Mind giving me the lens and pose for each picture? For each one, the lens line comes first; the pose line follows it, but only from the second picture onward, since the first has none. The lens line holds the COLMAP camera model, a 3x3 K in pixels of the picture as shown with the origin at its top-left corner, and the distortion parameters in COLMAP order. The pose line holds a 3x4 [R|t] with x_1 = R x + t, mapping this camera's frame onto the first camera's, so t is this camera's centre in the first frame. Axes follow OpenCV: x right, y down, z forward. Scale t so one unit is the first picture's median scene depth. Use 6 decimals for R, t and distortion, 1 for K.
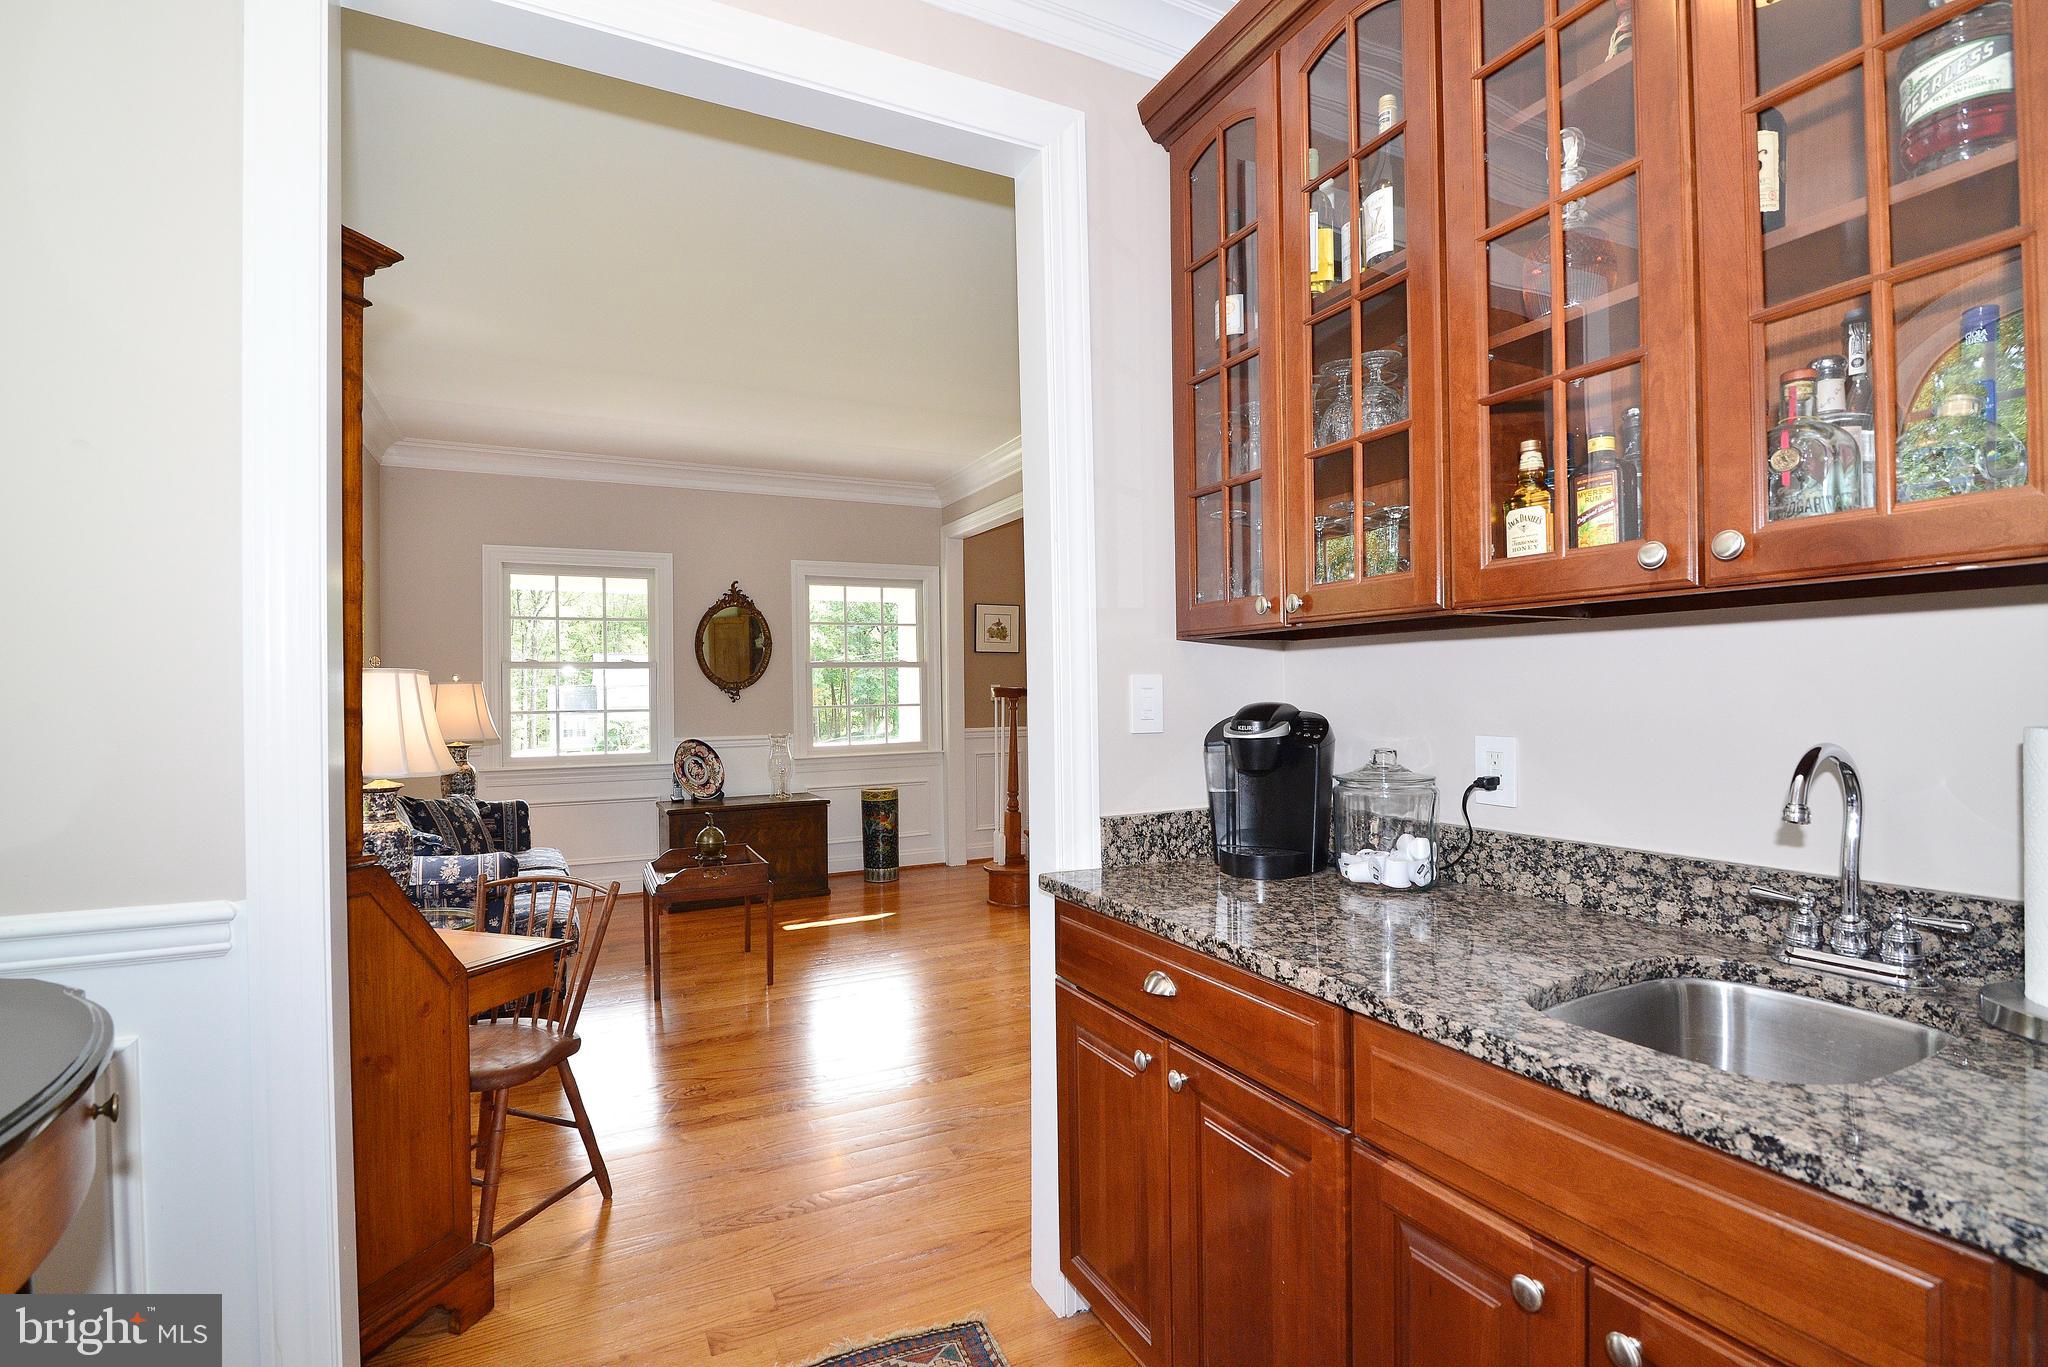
lens RADIAL K [[944.3, 0, 1021.2], [0, 944.3, 693.7], [0, 0, 1]] dist [-0.000619, 0.000184]
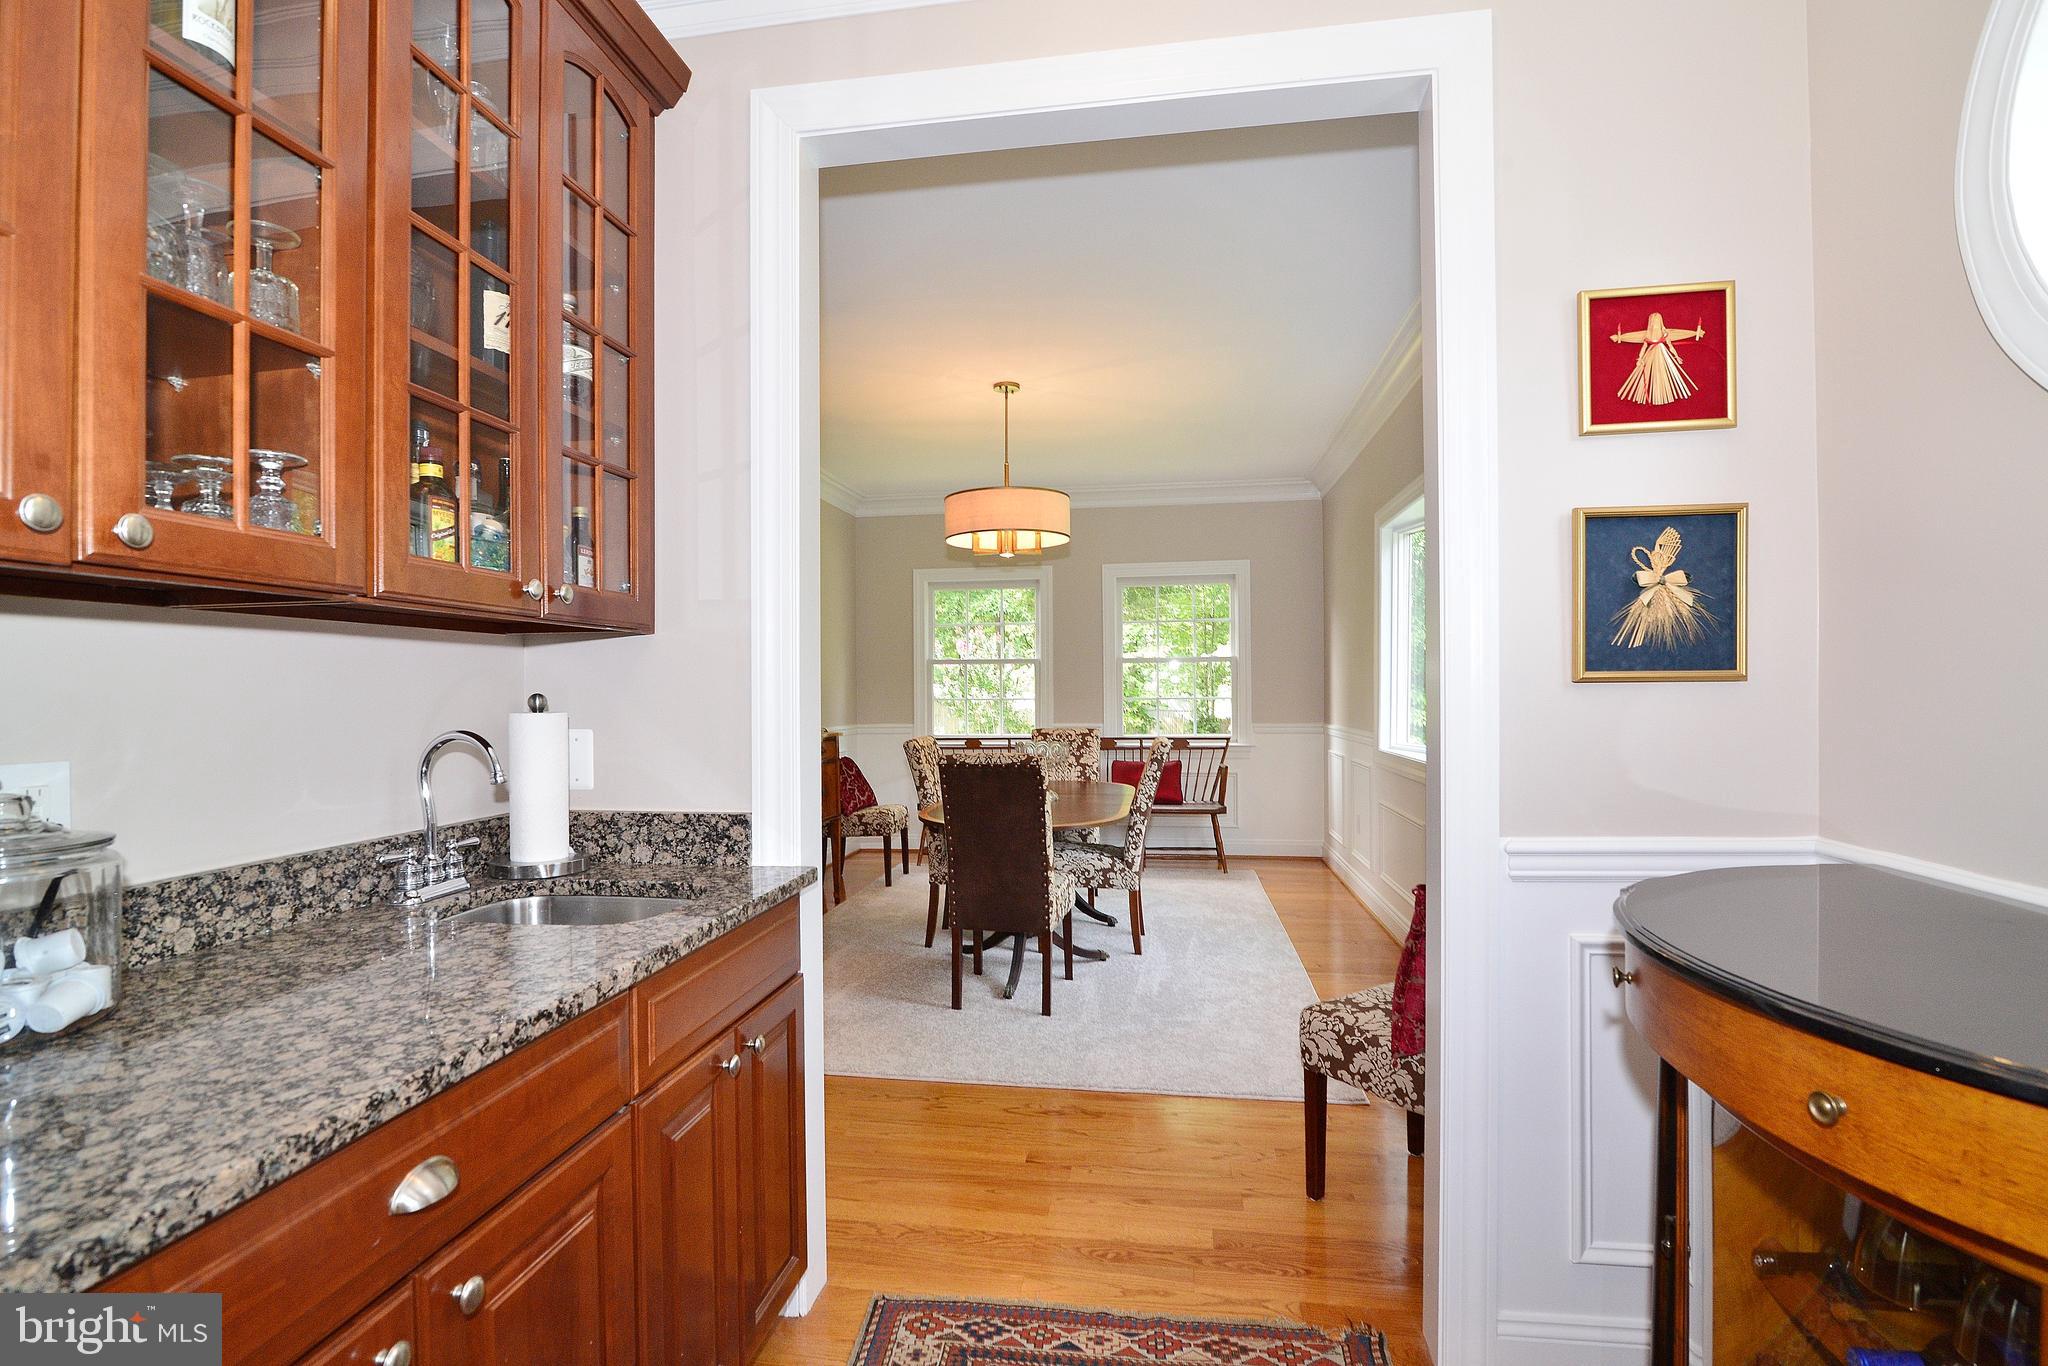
lens RADIAL K [[944.3, 0, 1024.8], [0, 944.3, 684.1], [0, 0, 1]] dist [-0.000619, 0.000184]
pose [[-0.816093, 0.021381, 0.577524, -0.530315], [0.017306, 0.999771, -0.012559, 0.012006], [-0.577661, -0.000255, -0.816277, 1.333370]]
